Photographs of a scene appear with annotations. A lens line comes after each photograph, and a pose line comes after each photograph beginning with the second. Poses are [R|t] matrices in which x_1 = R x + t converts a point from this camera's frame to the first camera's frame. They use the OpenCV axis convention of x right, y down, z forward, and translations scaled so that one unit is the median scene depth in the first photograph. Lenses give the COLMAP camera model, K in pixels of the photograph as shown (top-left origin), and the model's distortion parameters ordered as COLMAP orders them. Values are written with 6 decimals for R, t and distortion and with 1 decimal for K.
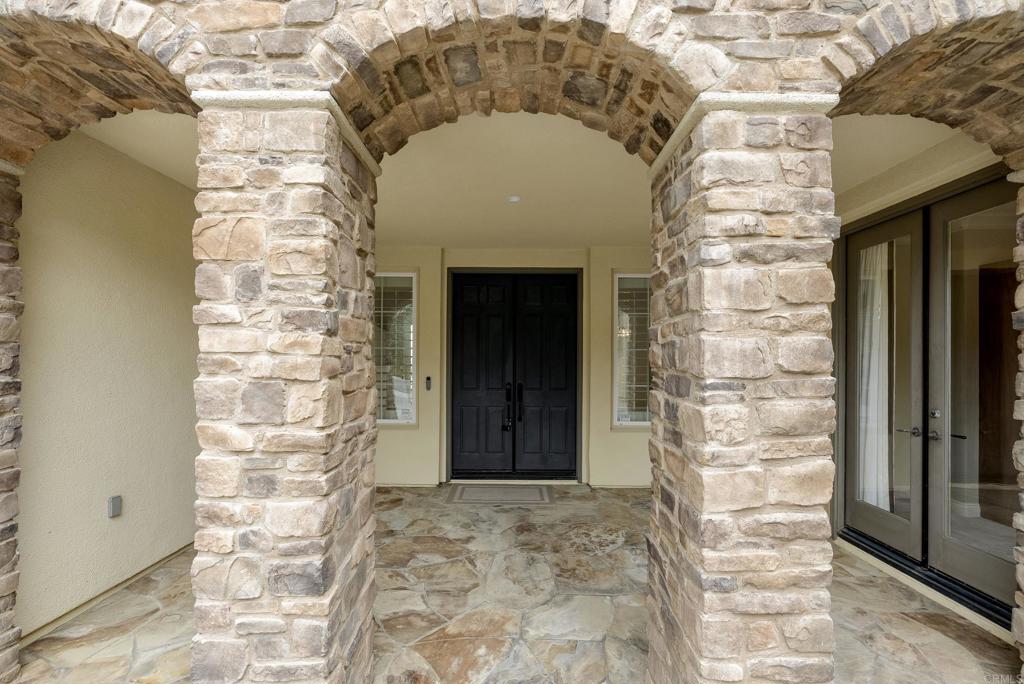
lens RADIAL K [[466.2, 0, 511.6], [0, 466.2, 358.5], [0, 0, 1]] dist [-0.007516, 0.003081]
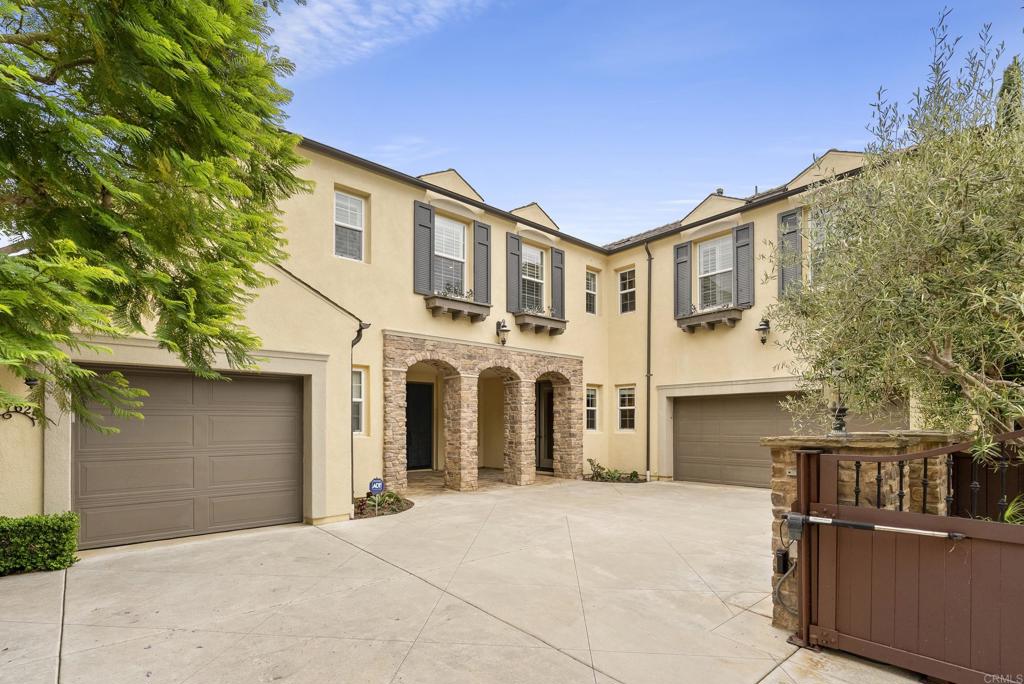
lens RADIAL K [[497.7, 0, 508.4], [0, 497.7, 418.4], [0, 0, 1]] dist [0.029149, 0.000631]
pose [[0.751173, 0.003460, 0.660096, -4.548177], [0.000018, 0.999986, -0.005262, 0.042889], [-0.660105, 0.003964, 0.751163, -4.354242]]
